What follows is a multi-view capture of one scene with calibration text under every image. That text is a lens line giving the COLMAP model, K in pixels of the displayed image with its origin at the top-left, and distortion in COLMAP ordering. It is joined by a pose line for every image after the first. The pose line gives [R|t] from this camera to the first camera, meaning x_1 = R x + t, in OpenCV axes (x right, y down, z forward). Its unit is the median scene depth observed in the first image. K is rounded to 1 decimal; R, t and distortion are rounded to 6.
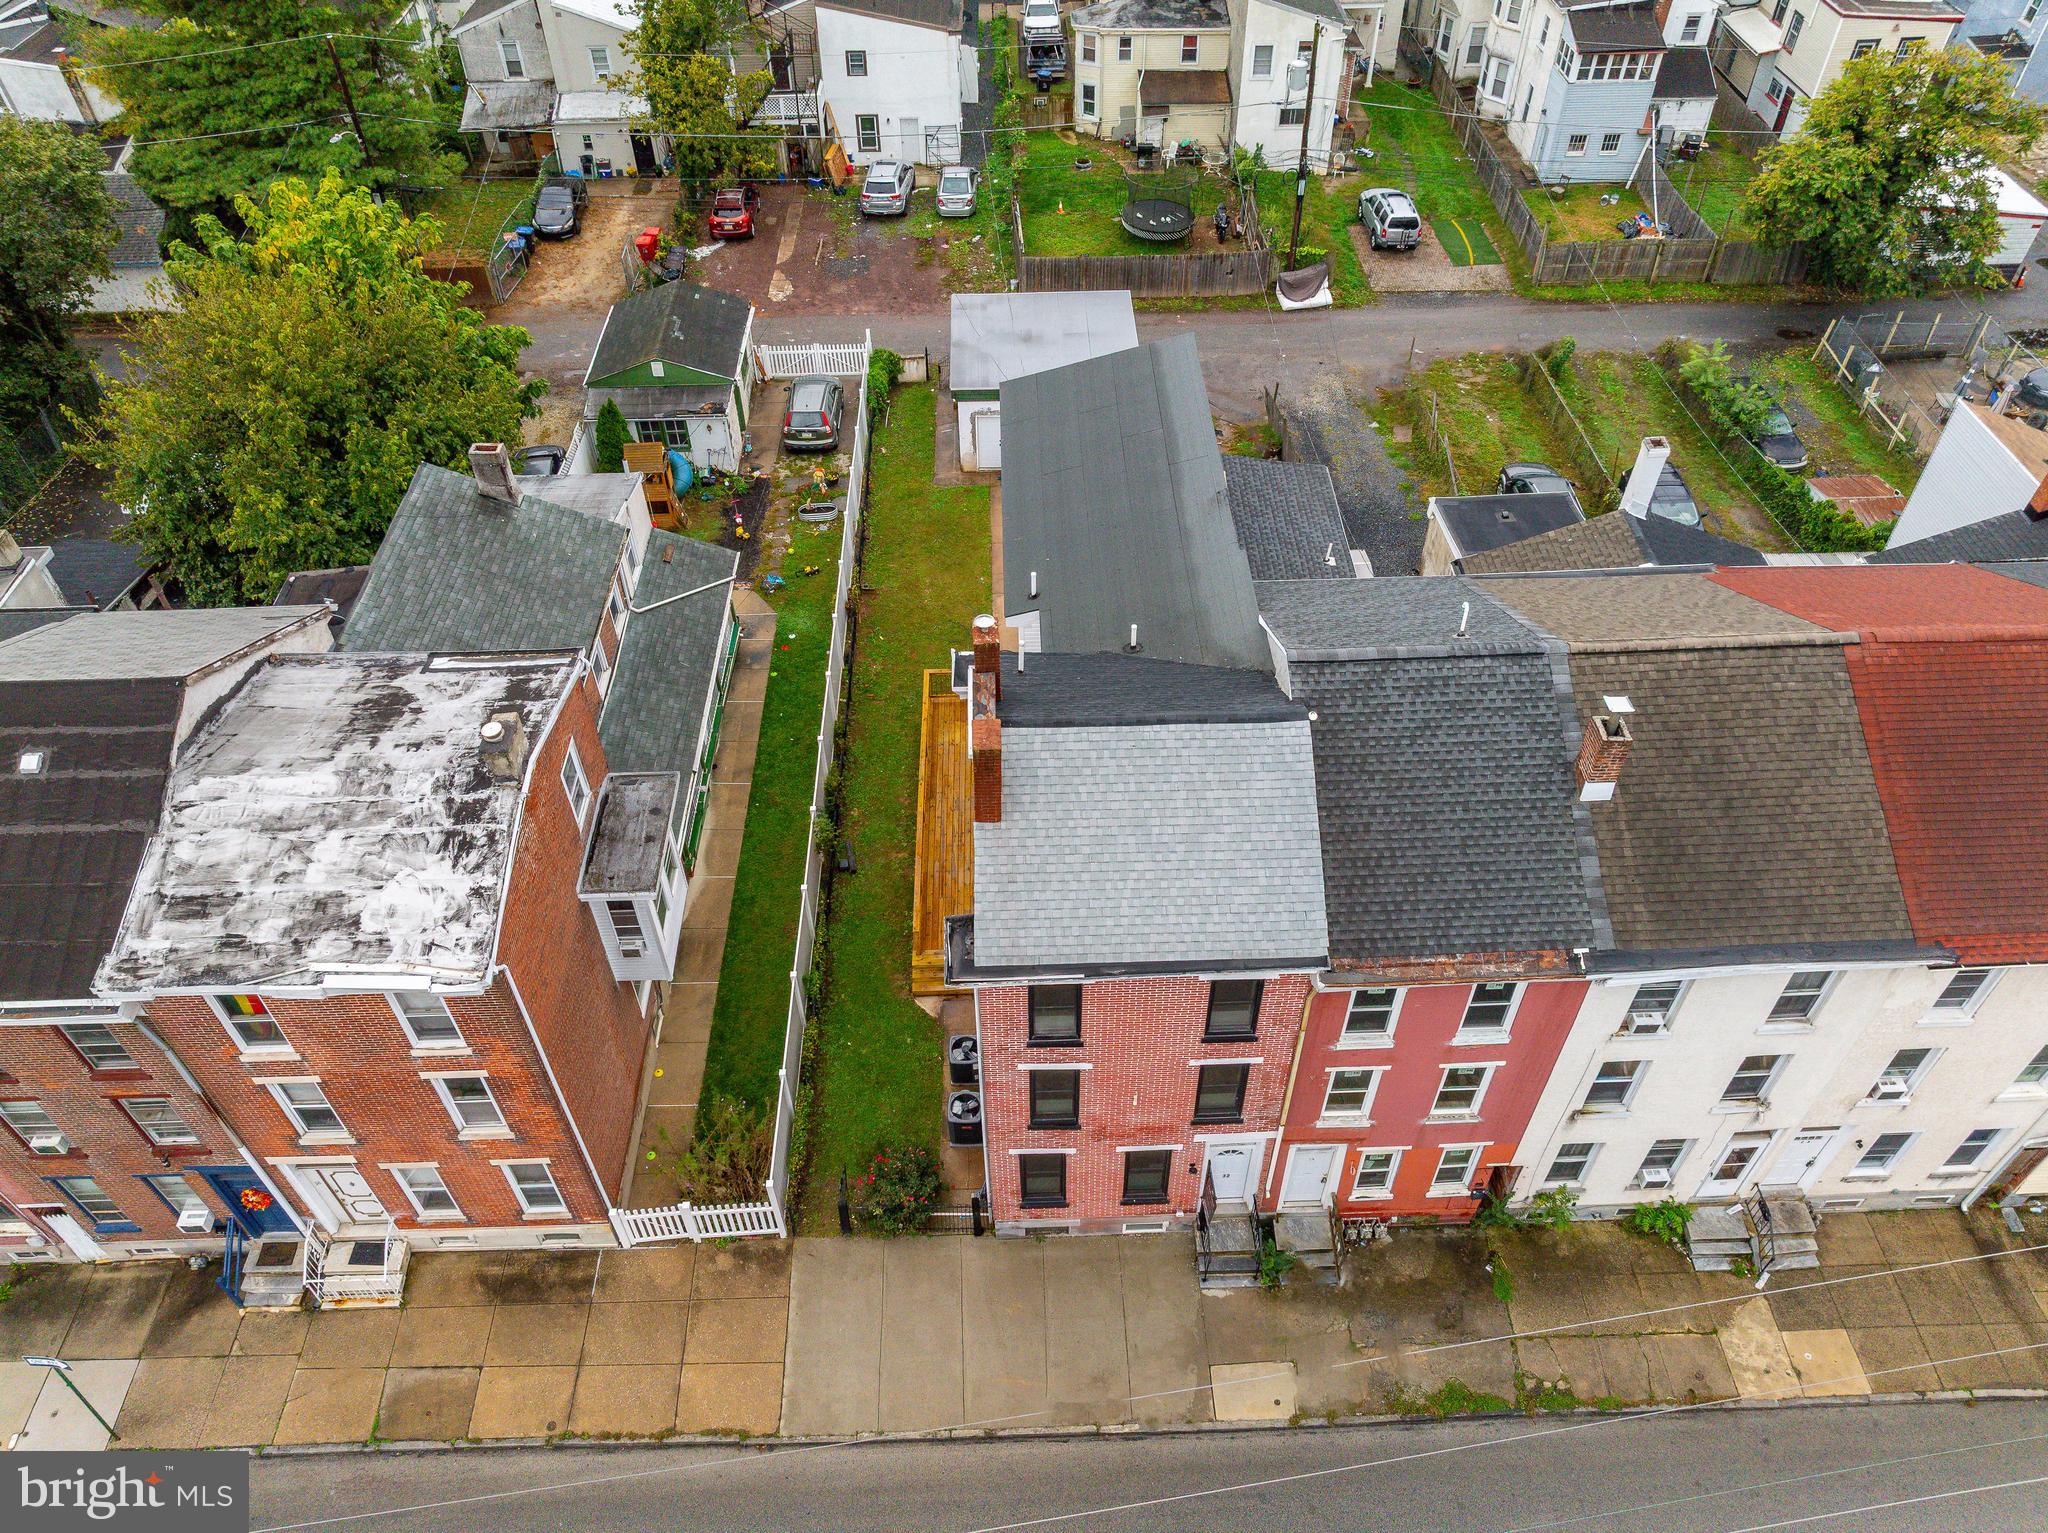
lens RADIAL K [[1439.2, 0, 1030.4], [0, 1439.2, 768.6], [0, 0, 1]] dist [-0.019147, 0.017237]
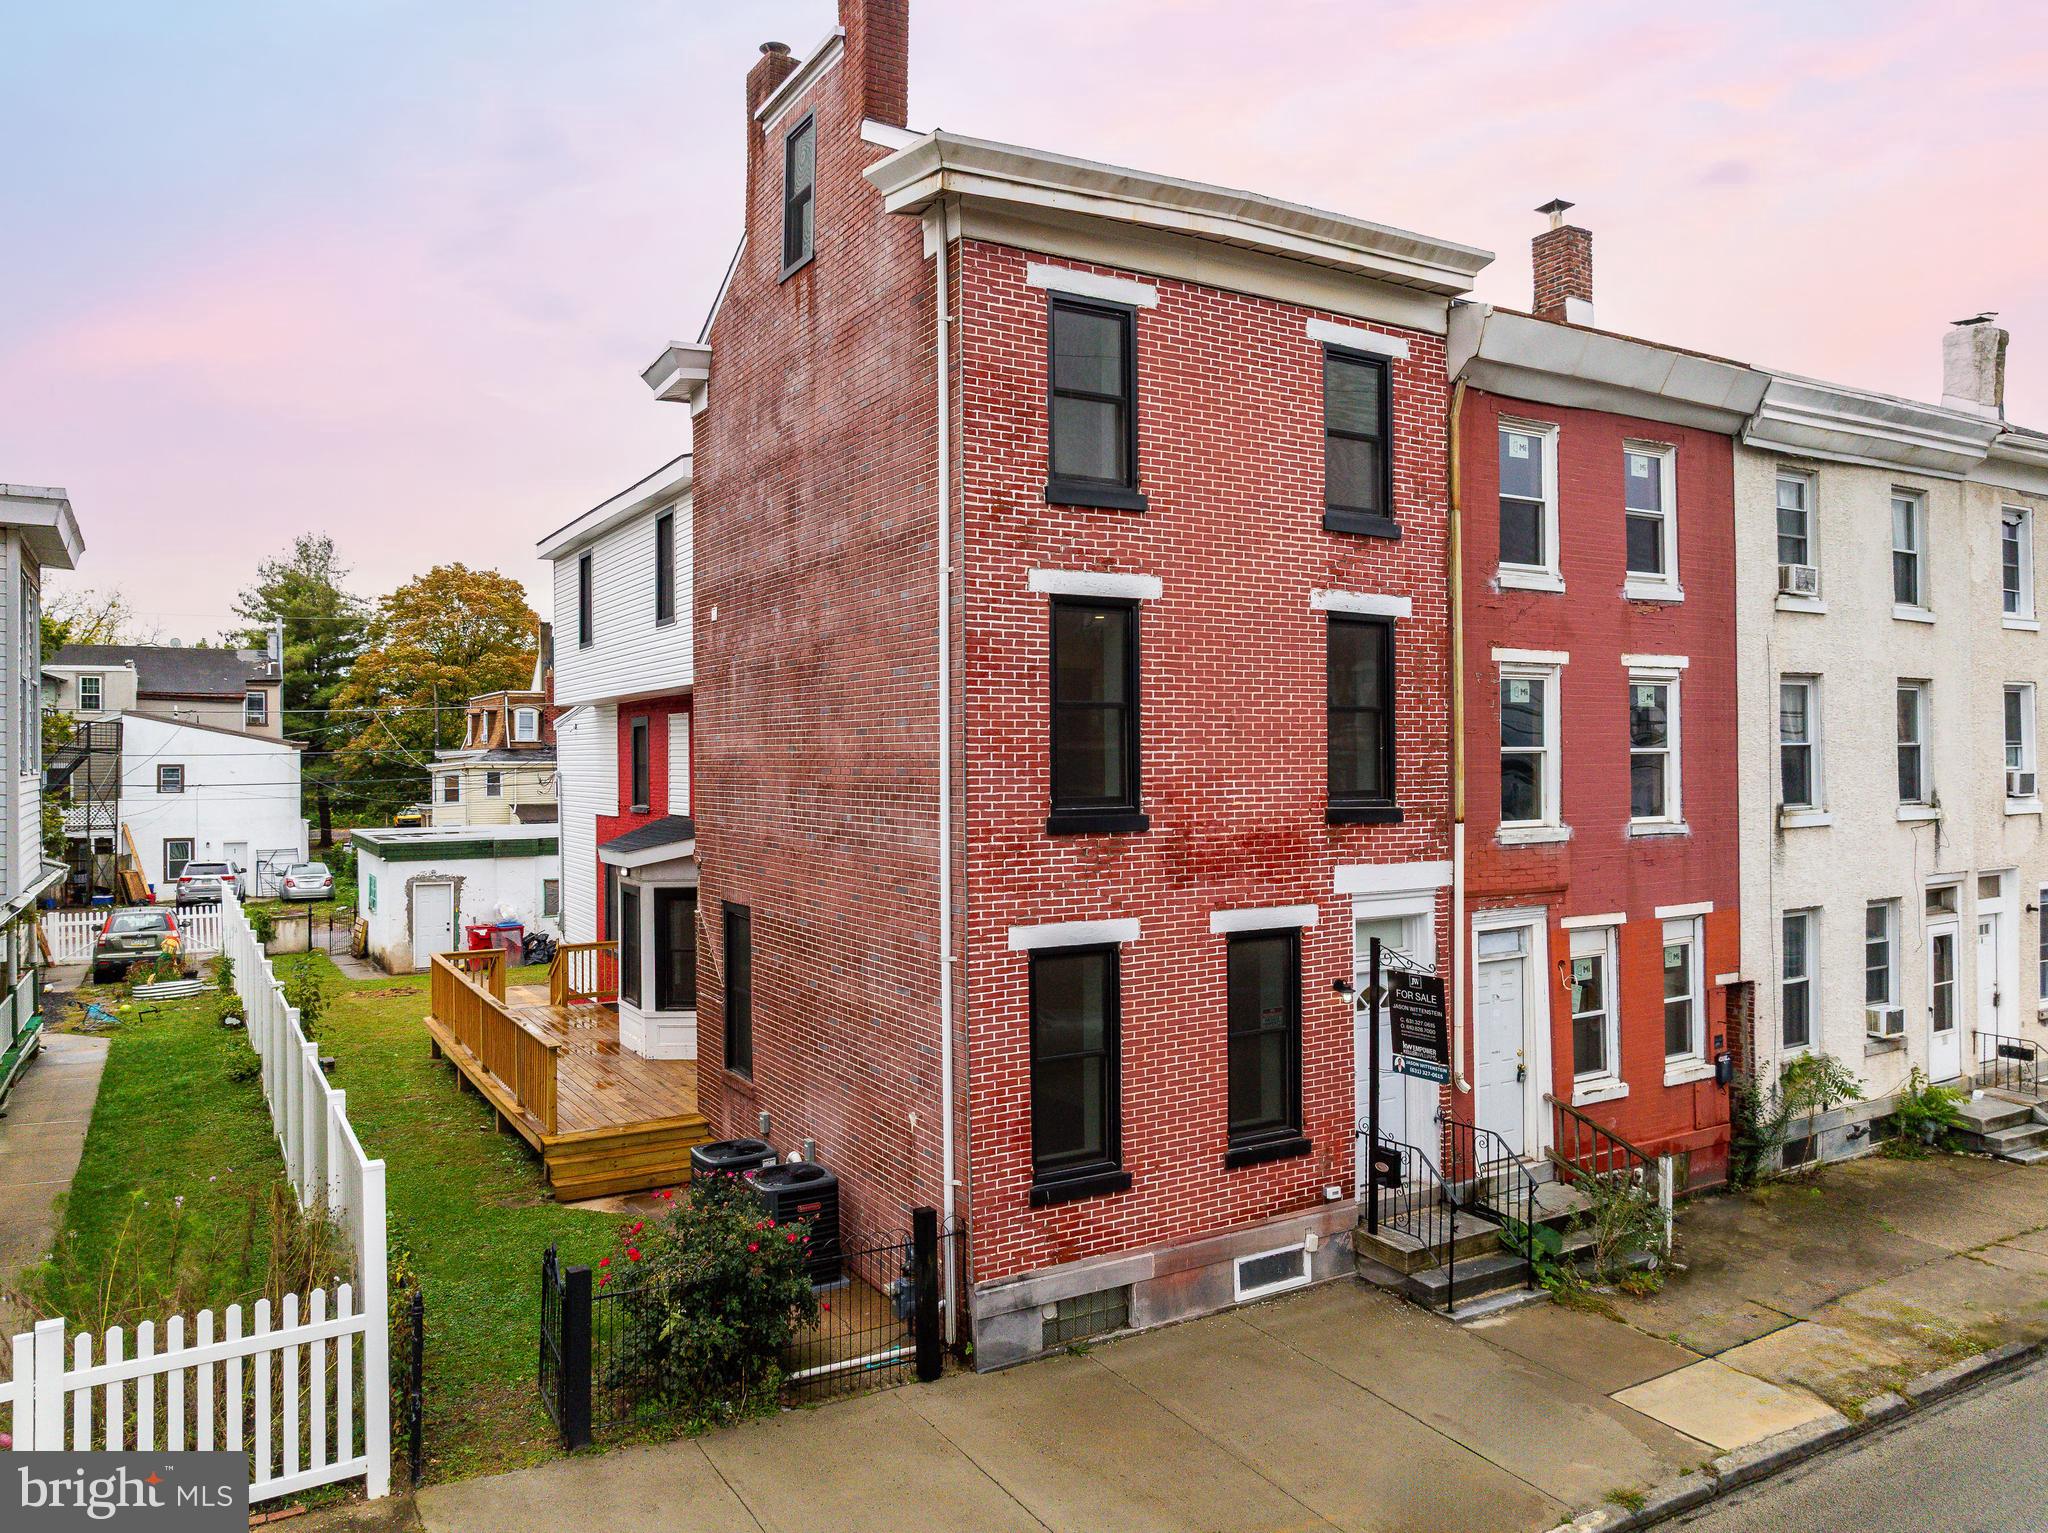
lens RADIAL K [[1439.2, 0, 1028.1], [0, 1439.2, 763.1], [0, 0, 1]] dist [-0.019147, 0.017237]
pose [[0.873249, -0.001820, 0.487271, -0.216186], [0.347447, 0.703442, -0.620040, 0.493738], [-0.341638, 0.710750, 0.614912, 0.696667]]
